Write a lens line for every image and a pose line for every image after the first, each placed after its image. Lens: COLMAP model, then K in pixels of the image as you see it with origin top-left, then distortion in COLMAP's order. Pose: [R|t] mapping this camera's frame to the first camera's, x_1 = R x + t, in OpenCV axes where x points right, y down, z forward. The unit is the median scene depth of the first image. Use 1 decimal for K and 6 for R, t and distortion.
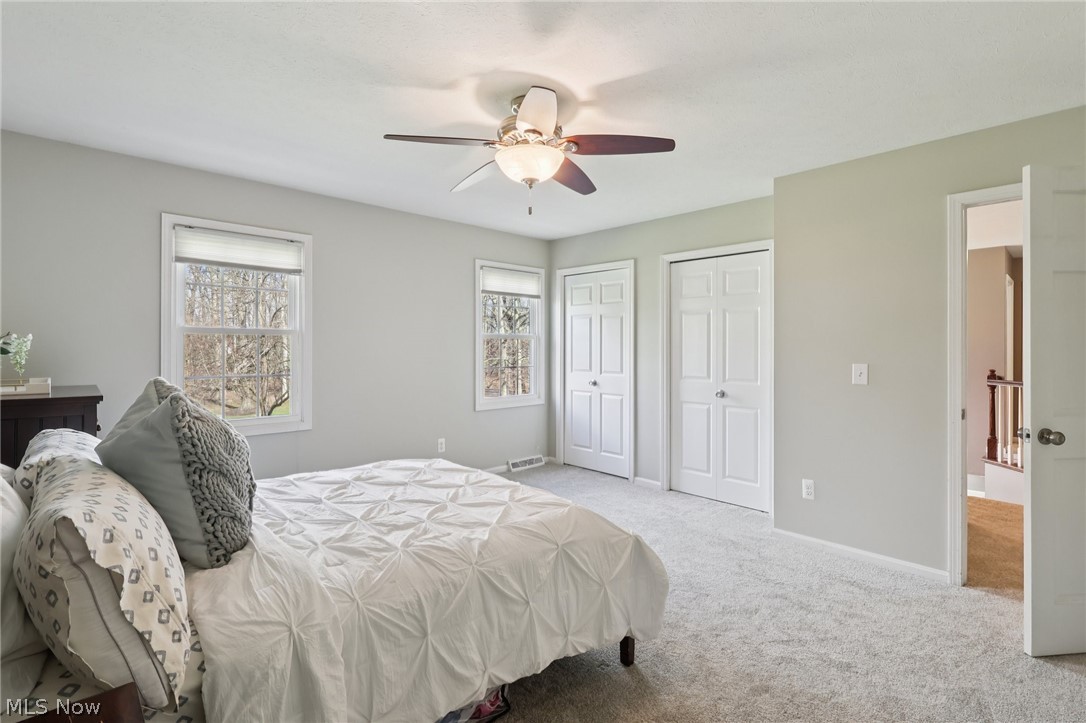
lens RADIAL K [[509.0, 0, 537.4], [0, 509.0, 339.9], [0, 0, 1]] dist [-0.003308, 0.000997]
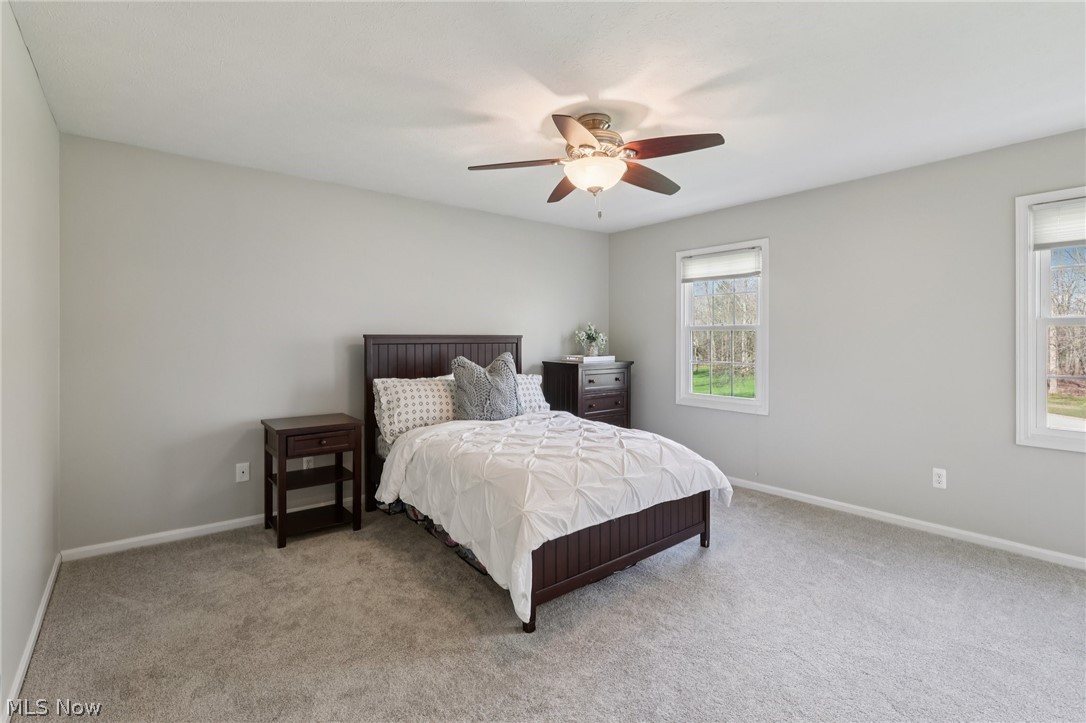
lens RADIAL K [[509.0, 0, 537.4], [0, 509.0, 339.9], [0, 0, 1]] dist [-0.003308, 0.000997]
pose [[-0.088107, -0.004950, -0.996099, 0.709641], [0.000956, 0.999987, -0.005054, 0.019542], [0.996111, -0.001398, -0.088101, 0.615972]]
